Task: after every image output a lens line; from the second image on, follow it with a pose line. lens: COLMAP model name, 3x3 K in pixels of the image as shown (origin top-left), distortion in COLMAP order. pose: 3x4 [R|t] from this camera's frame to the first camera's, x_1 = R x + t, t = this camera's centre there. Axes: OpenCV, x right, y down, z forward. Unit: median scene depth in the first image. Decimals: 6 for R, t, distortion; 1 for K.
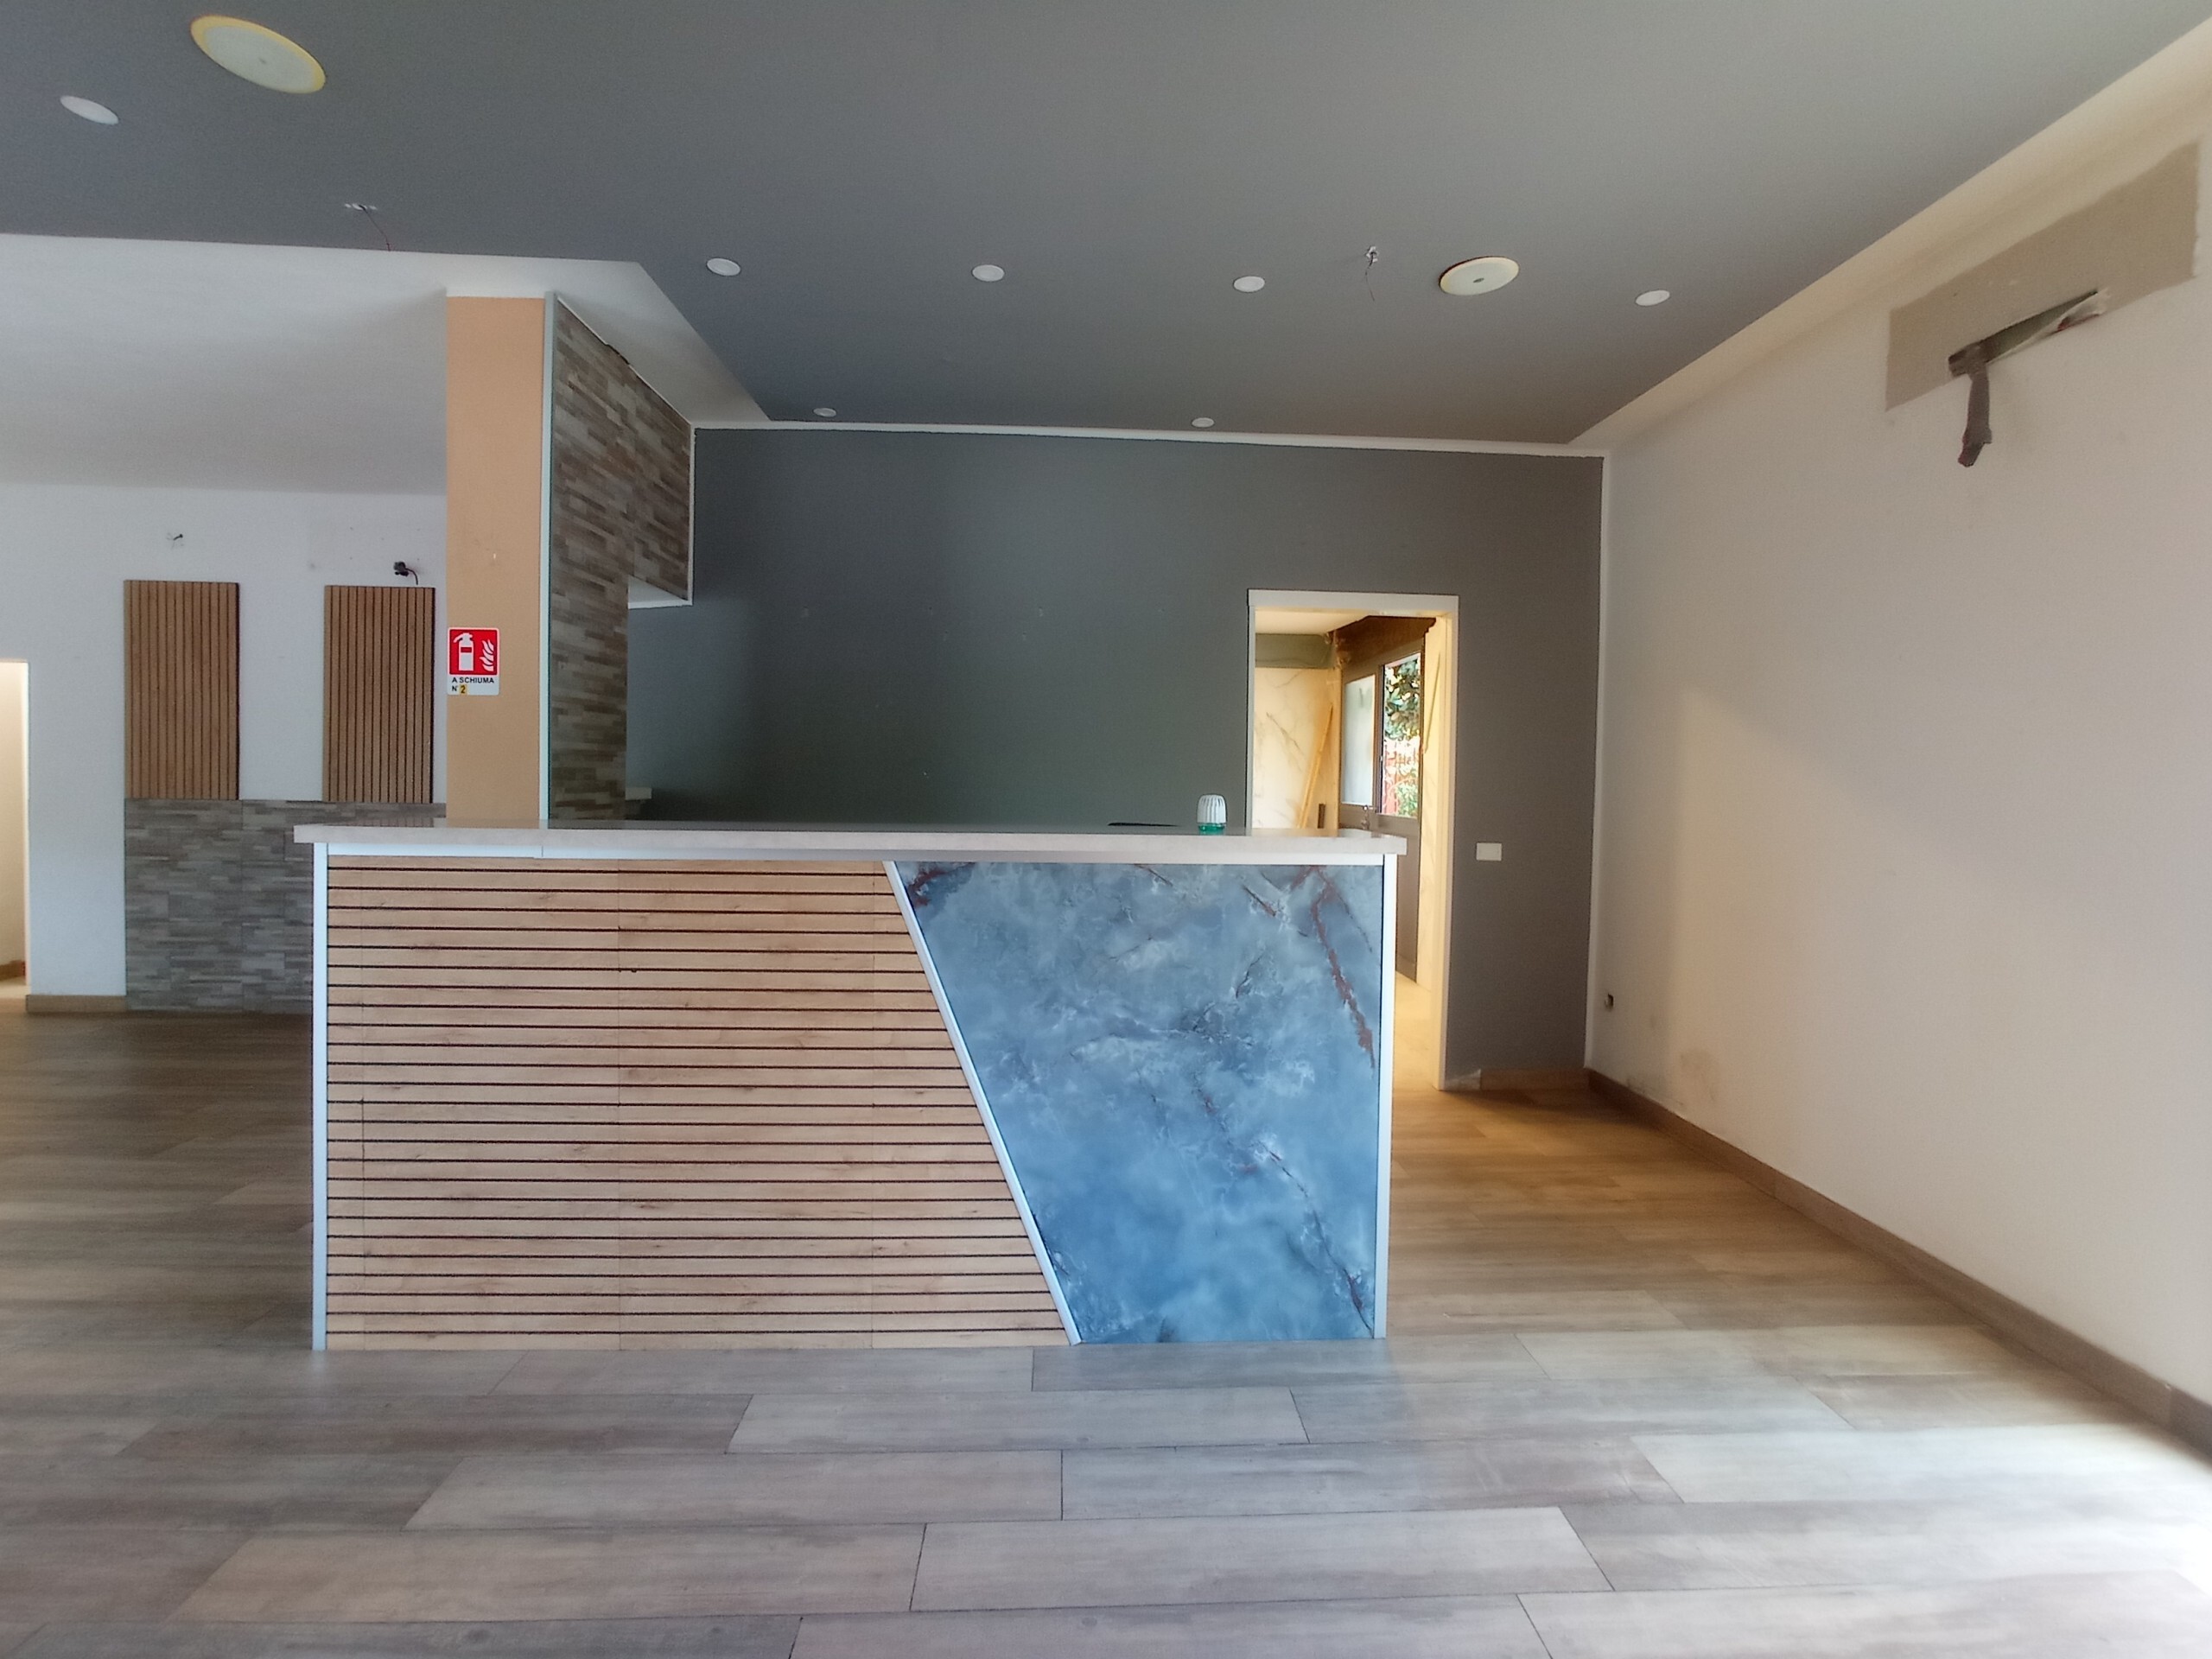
lens RADIAL K [[999.1, 0, 1122.5], [0, 999.1, 799.7], [0, 0, 1]] dist [-0.042445, 0.019581]
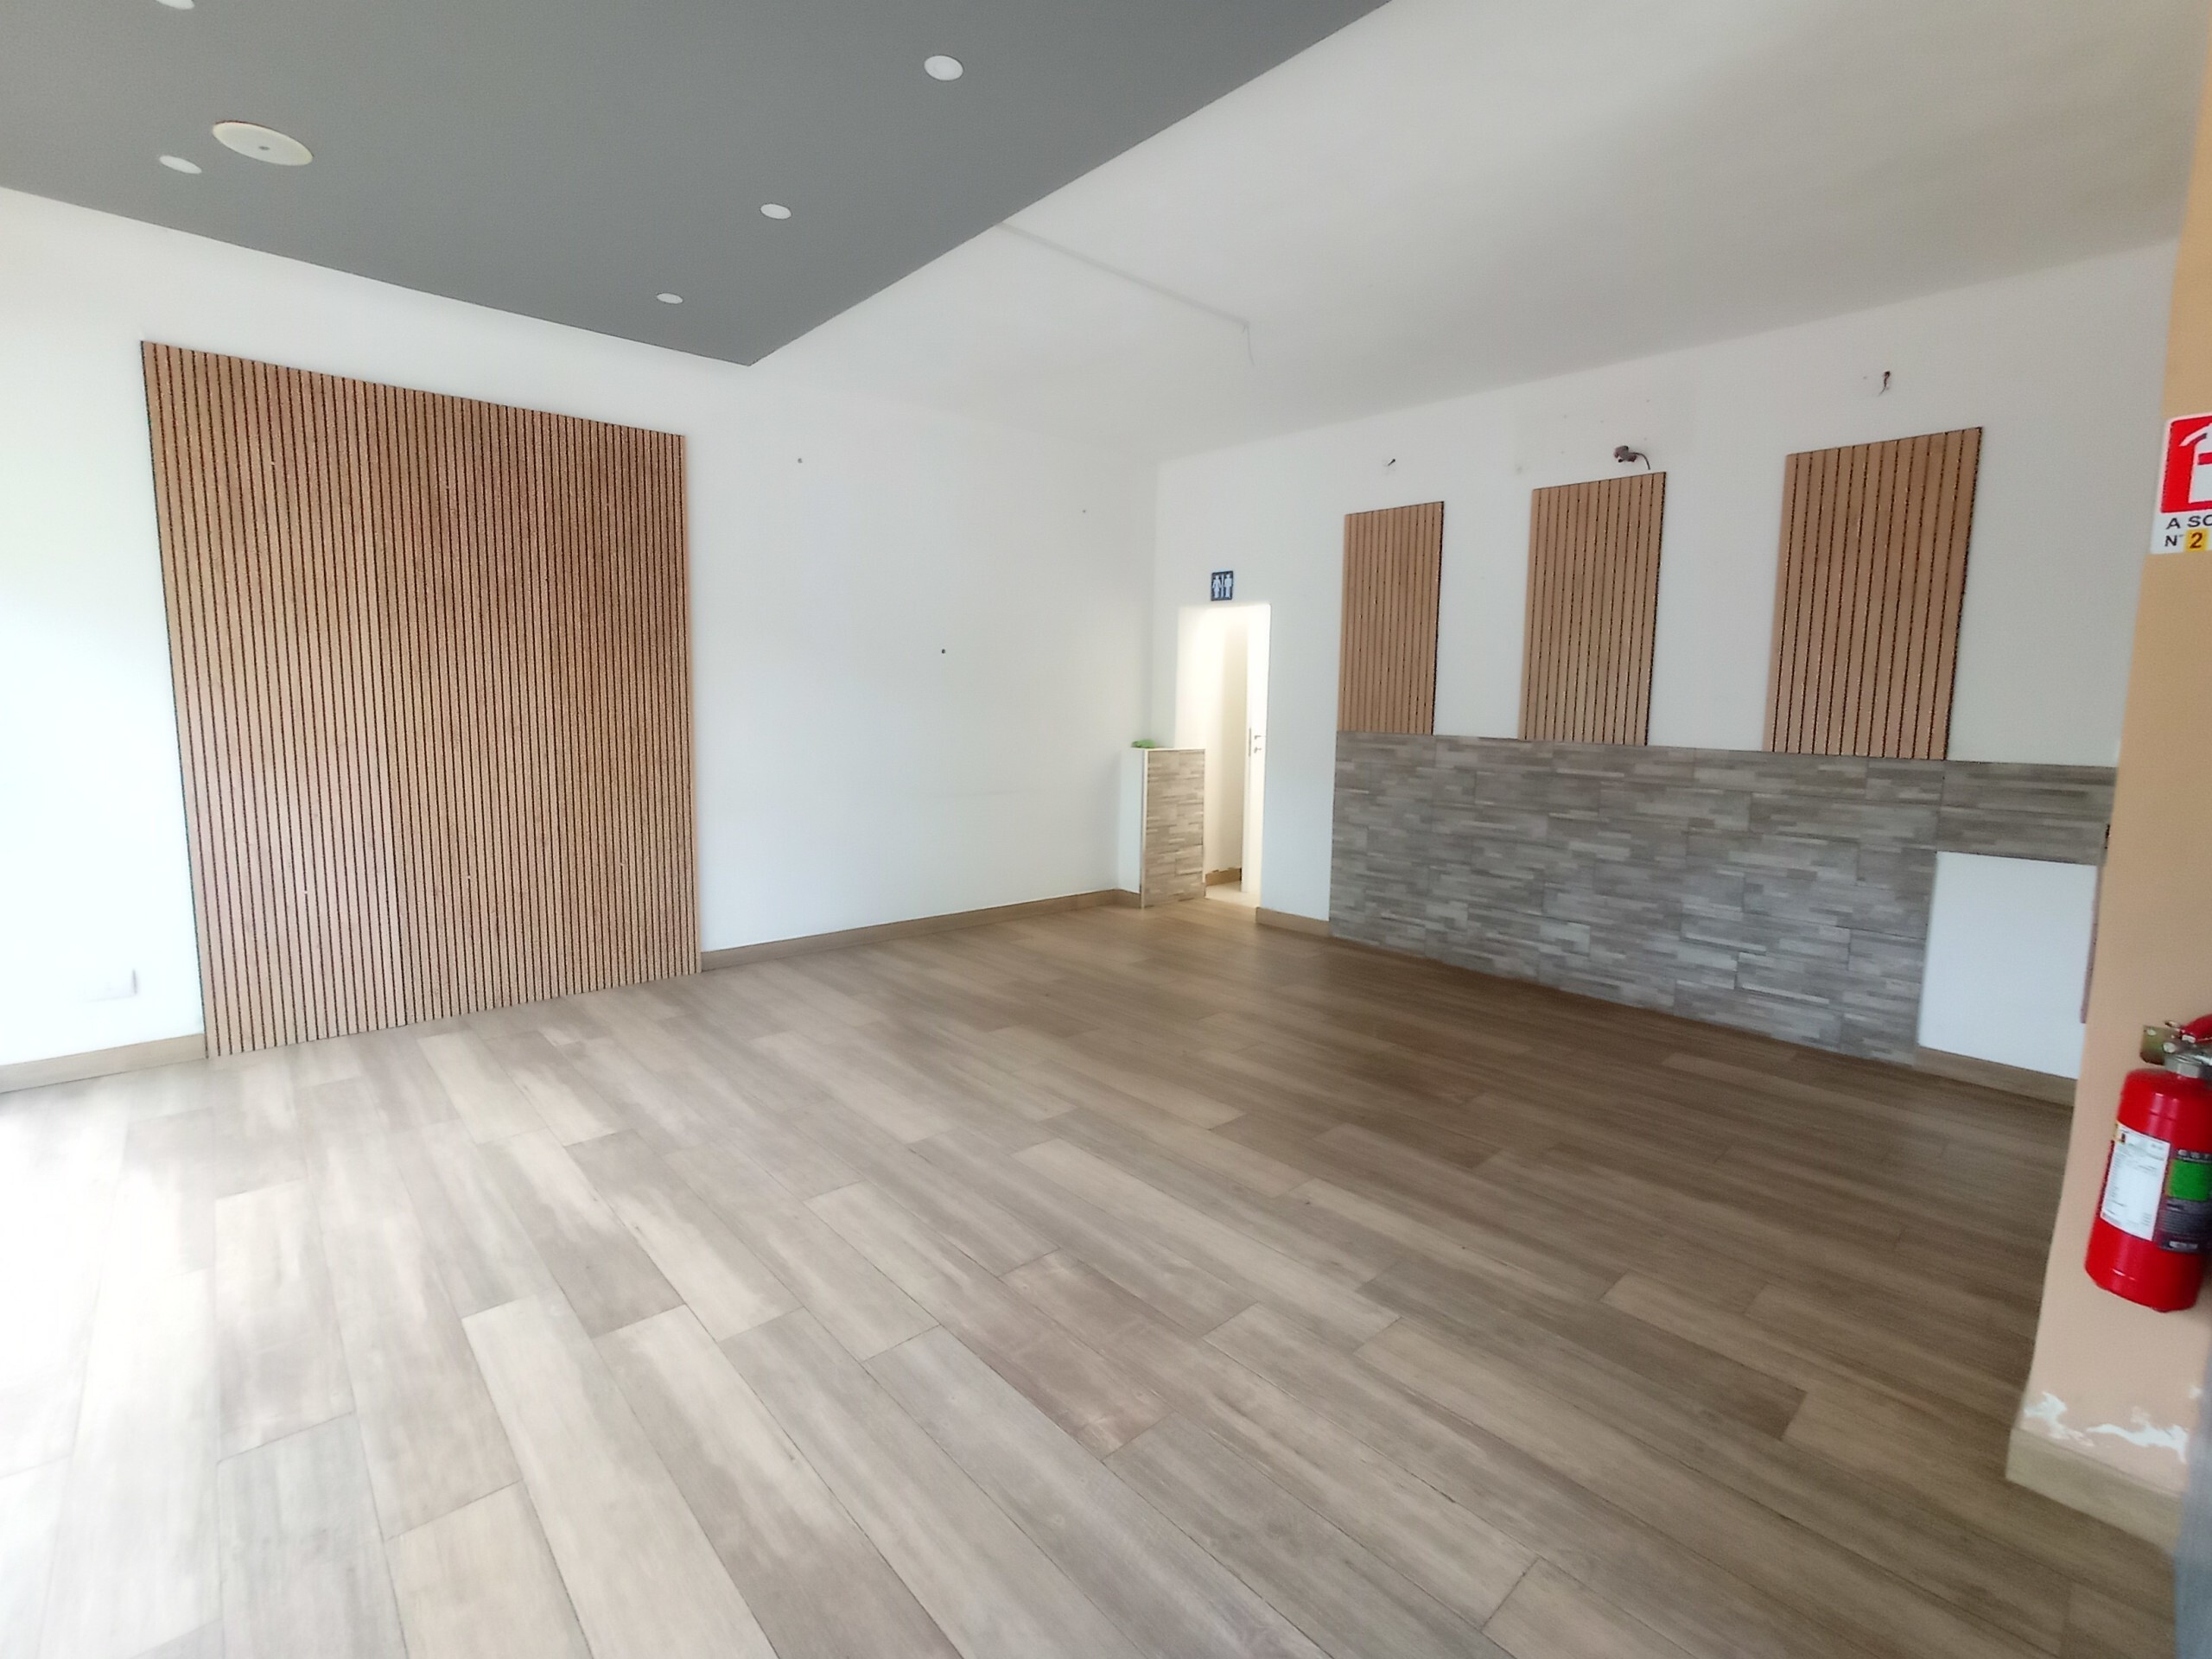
lens RADIAL K [[999.1, 0, 1114.6], [0, 999.1, 806.7], [0, 0, 1]] dist [-0.042445, 0.019581]
pose [[0.639056, 0.077954, -0.765200, -0.533902], [-0.022085, 0.996300, 0.083053, -0.006341], [0.768843, -0.036176, 0.638413, 0.220443]]
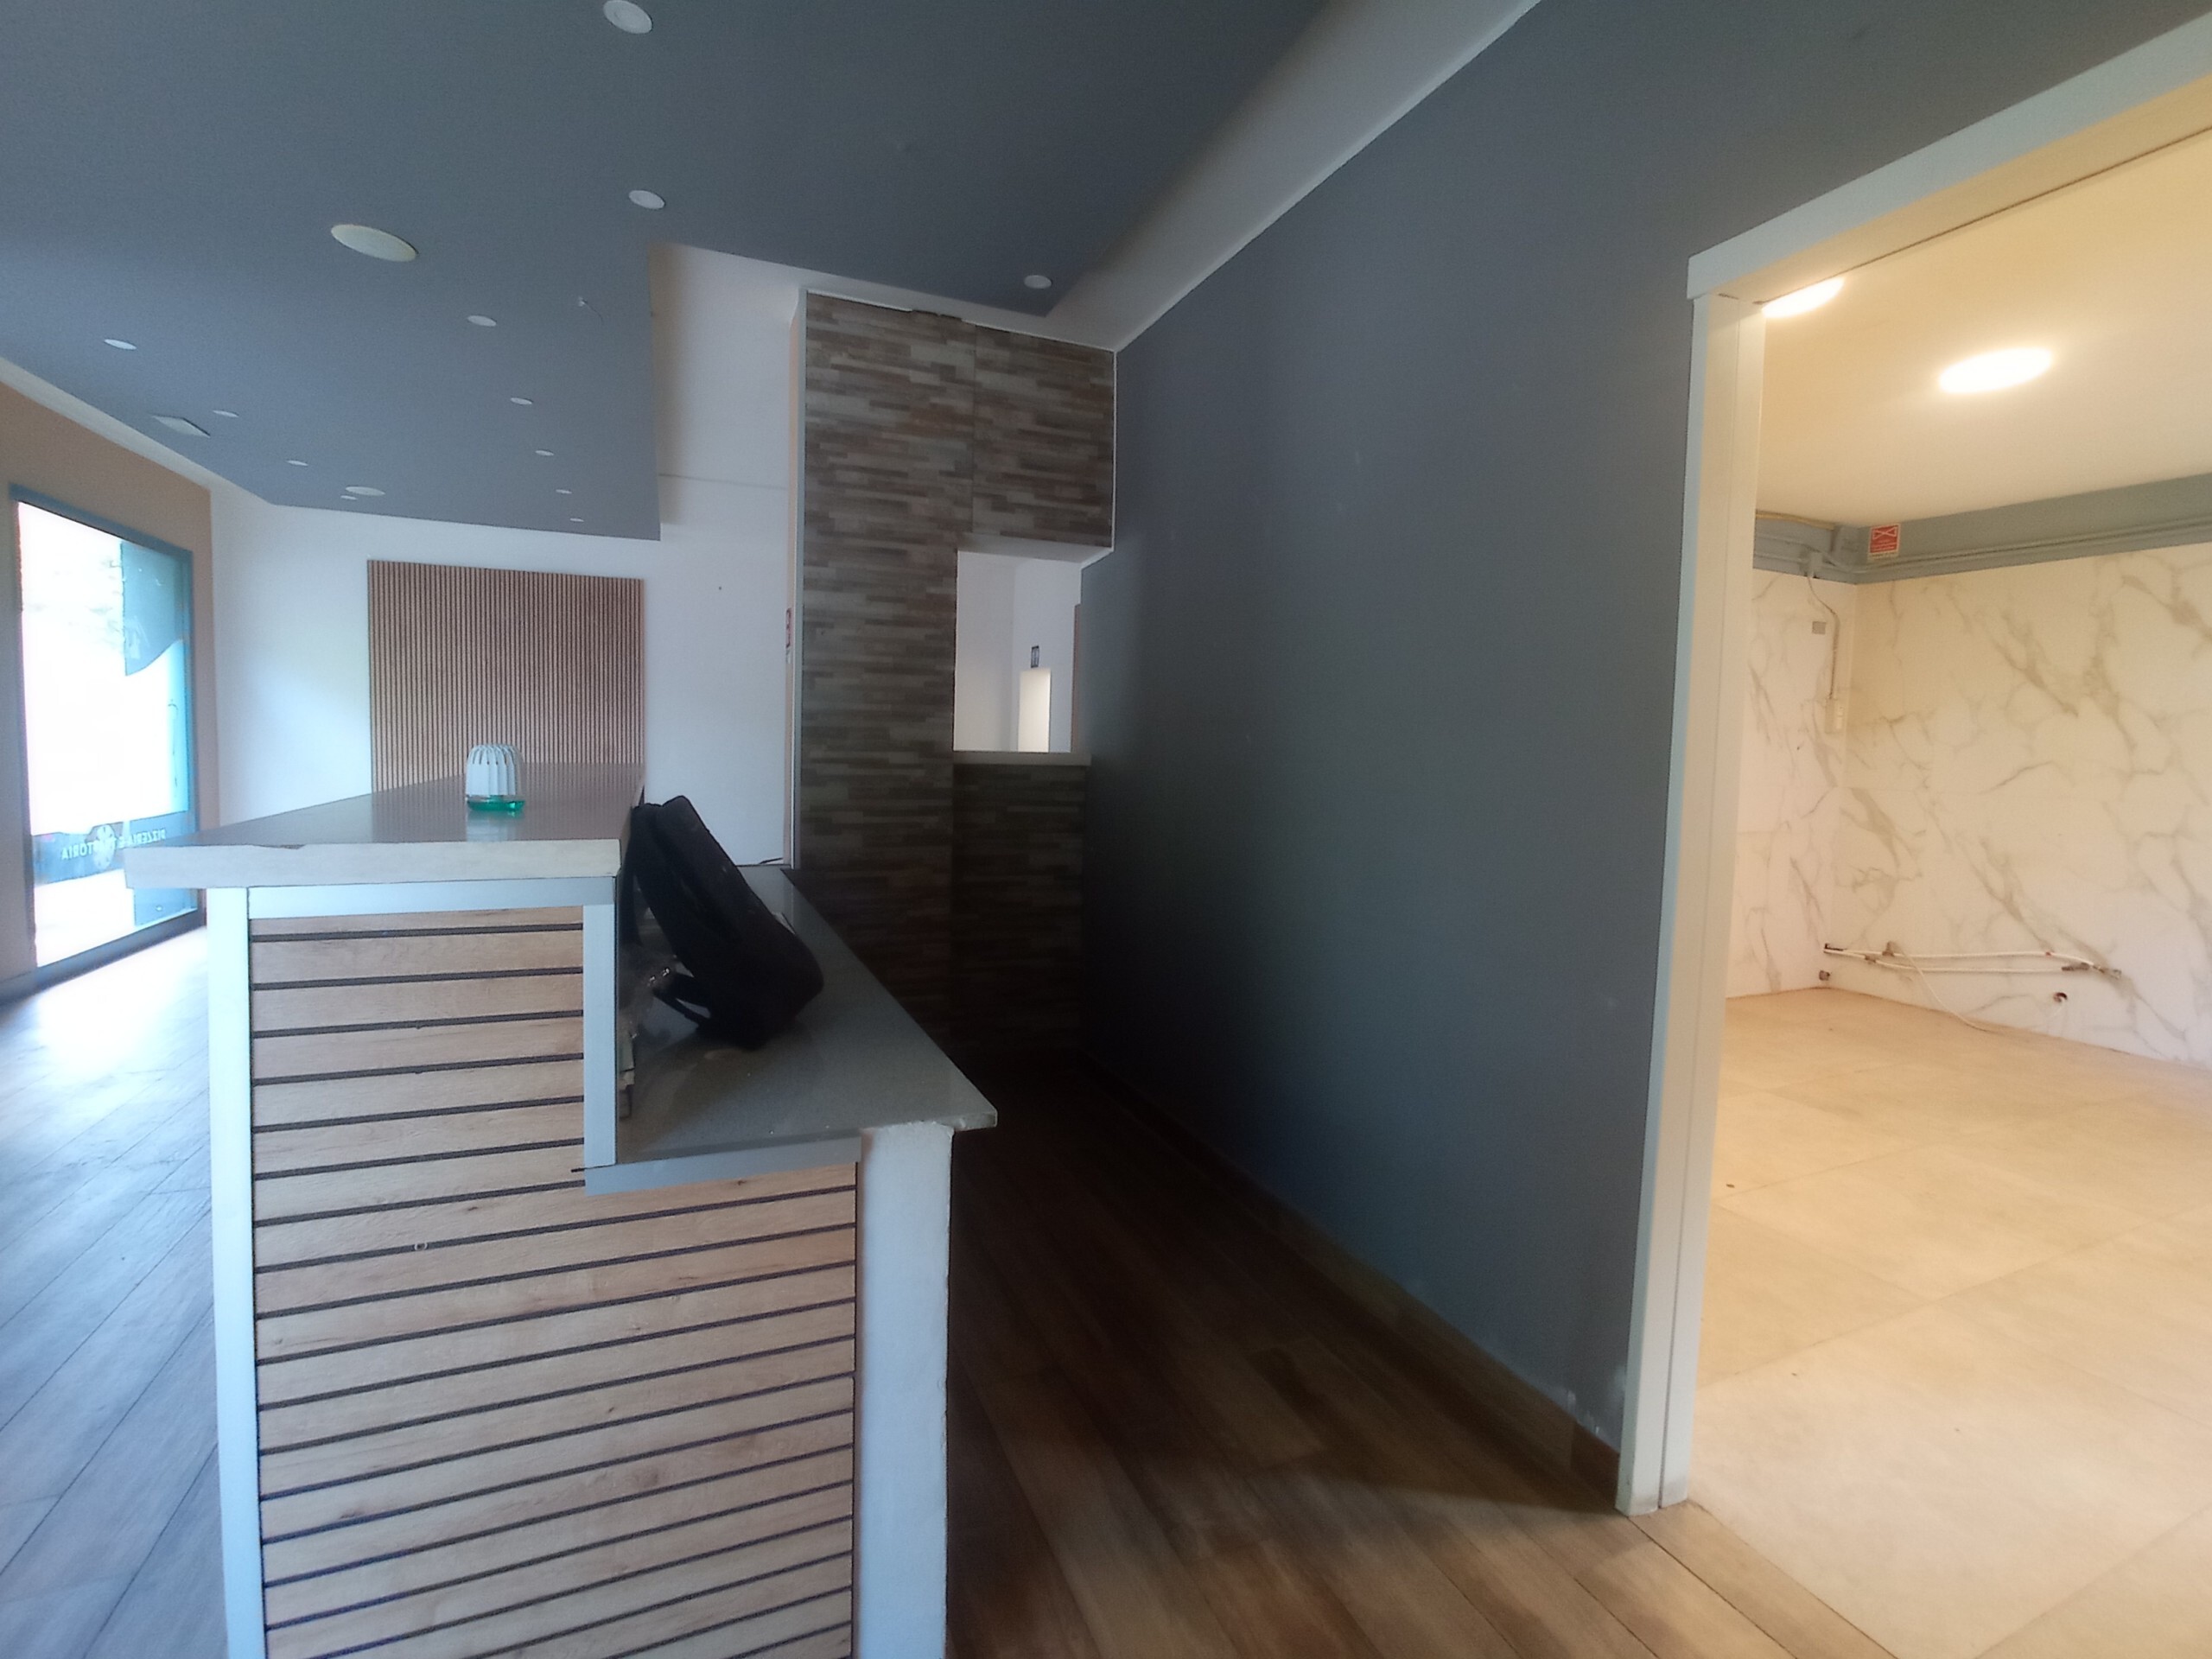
lens RADIAL K [[999.1, 0, 1095.3], [0, 999.1, 805.0], [0, 0, 1]] dist [-0.042445, 0.019581]
pose [[0.349617, 0.052623, -0.935414, 0.503593], [-0.043876, 0.998246, 0.039759, -0.002484], [0.935865, 0.027142, 0.351312, 0.805353]]
